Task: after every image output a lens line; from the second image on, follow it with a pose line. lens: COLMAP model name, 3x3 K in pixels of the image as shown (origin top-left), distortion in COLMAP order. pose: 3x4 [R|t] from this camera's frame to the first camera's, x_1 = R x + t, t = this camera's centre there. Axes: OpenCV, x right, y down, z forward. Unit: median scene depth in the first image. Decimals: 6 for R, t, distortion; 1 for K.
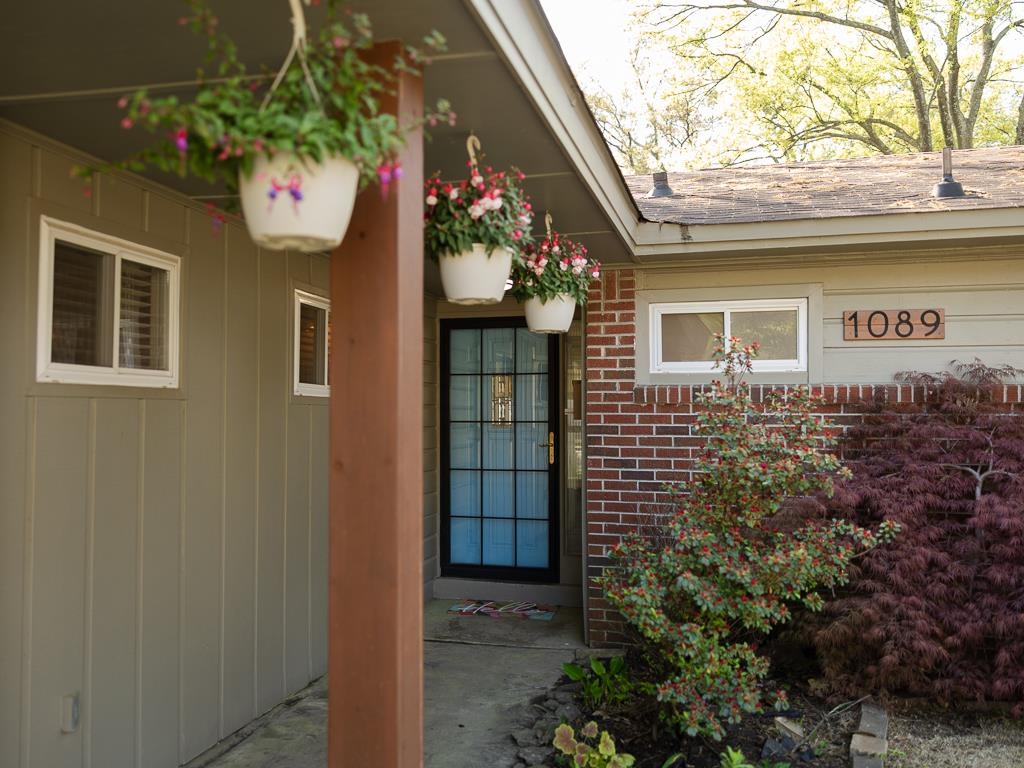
lens RADIAL K [[1026.6, 0, 528.8], [0, 1026.6, 375.0], [0, 0, 1]] dist [0.013224, 0.004110]
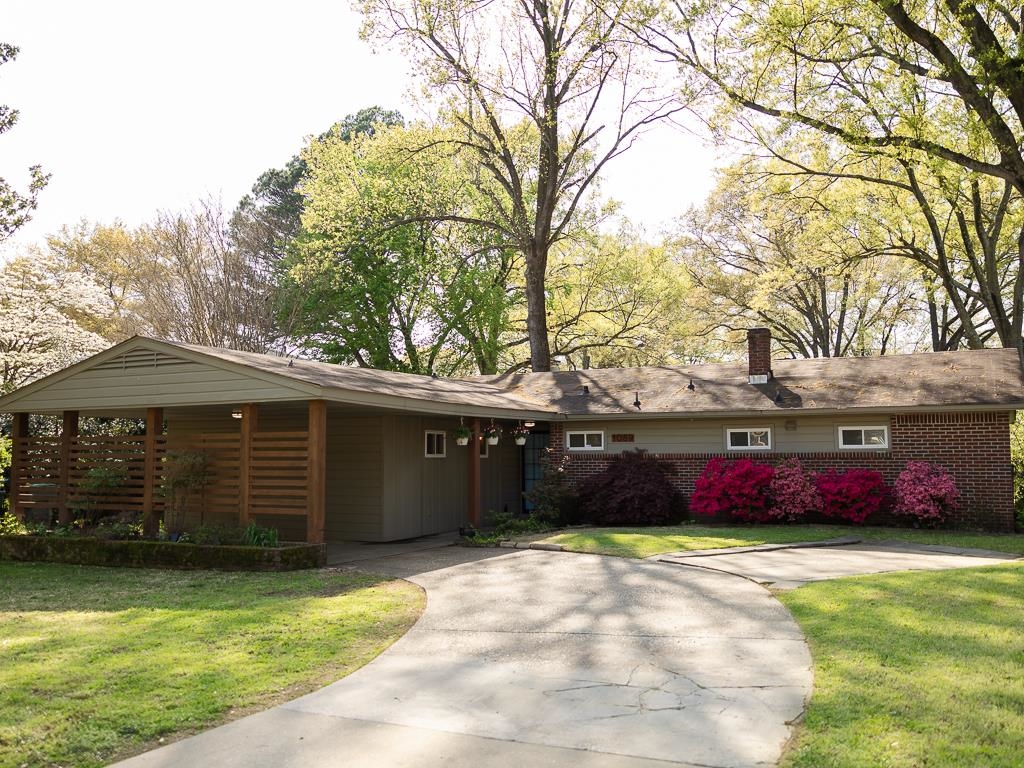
lens RADIAL K [[922.7, 0, 524.7], [0, 922.7, 392.7], [0, 0, 1]] dist [0.036605, -0.010700]
pose [[0.976194, -0.019163, -0.216050, 0.741568], [0.012114, 0.999352, -0.033904, -0.104933], [0.216559, 0.030479, 0.975794, -2.424084]]
